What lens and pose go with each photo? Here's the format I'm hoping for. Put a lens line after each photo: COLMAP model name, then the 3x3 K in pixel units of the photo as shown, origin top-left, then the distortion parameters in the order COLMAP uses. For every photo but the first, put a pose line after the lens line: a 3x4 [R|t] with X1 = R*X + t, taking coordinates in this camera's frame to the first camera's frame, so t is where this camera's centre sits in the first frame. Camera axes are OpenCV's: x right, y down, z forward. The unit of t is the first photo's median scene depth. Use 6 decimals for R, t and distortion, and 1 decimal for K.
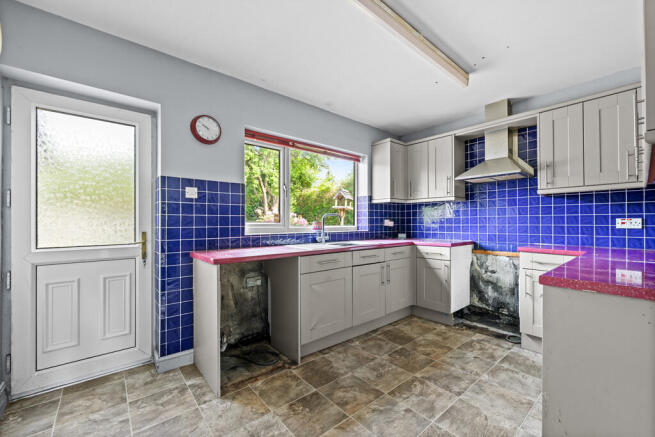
lens RADIAL K [[268.6, 0, 326.7], [0, 268.6, 220.4], [0, 0, 1]] dist [0.003201, -0.000696]
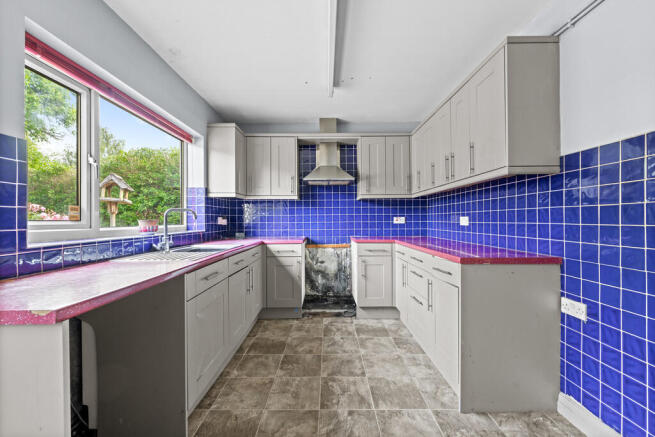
lens RADIAL K [[268.6, 0, 326.6], [0, 268.6, 218.9], [0, 0, 1]] dist [0.003201, -0.000696]
pose [[0.644858, 0.000072, 0.764302, -0.275773], [-0.001393, 0.999998, 0.001080, 0.001542], [-0.764301, -0.001761, 0.644858, 0.243070]]
